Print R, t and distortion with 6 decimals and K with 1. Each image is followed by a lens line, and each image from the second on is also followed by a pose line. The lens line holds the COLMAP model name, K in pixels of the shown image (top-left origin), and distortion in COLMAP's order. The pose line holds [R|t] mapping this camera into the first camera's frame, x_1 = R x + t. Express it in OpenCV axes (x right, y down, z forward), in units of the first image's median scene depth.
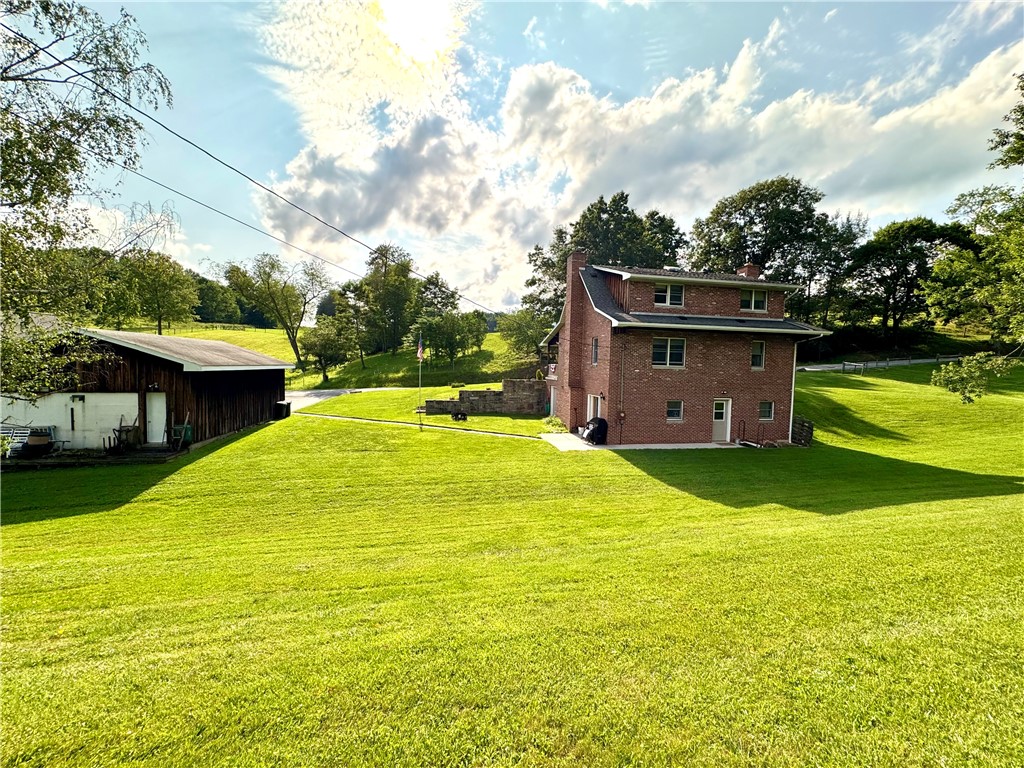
lens RADIAL K [[408.0, 0, 511.0], [0, 408.0, 385.5], [0, 0, 1]] dist [-0.003129, 0.000757]
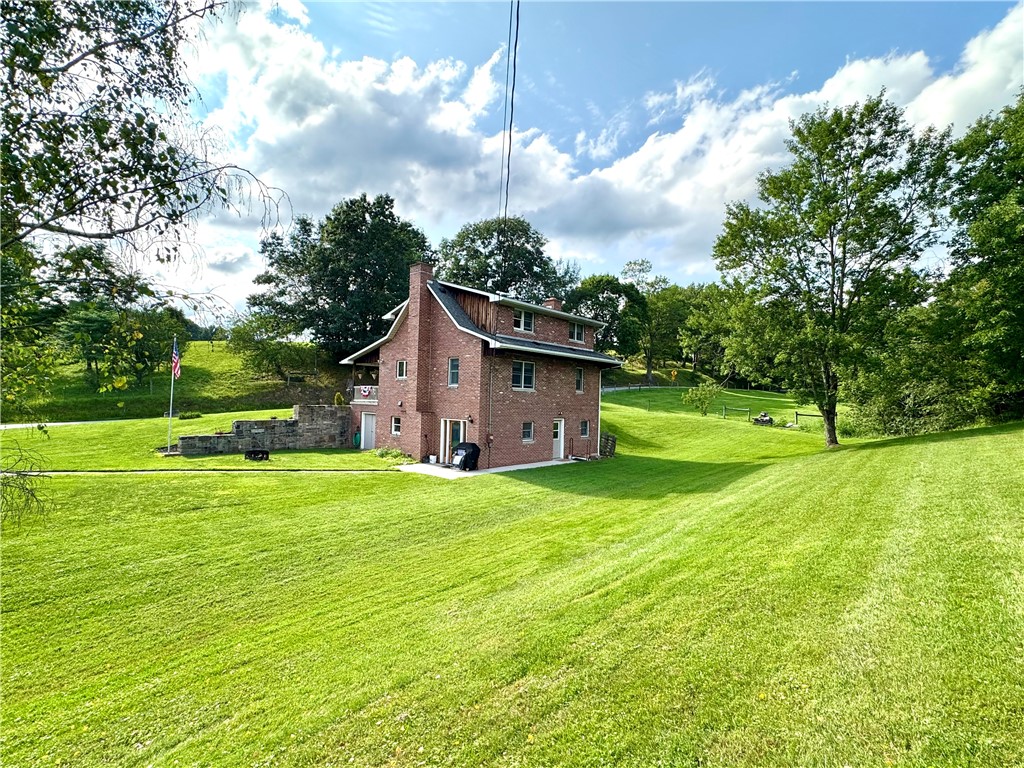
lens RADIAL K [[489.1, 0, 514.3], [0, 489.1, 386.0], [0, 0, 1]] dist [-0.002532, 0.000026]
pose [[0.790663, 0.014975, 0.612069, -0.257140], [0.022621, 0.998304, -0.053645, 0.007668], [-0.611834, 0.056261, 0.788983, 0.021870]]
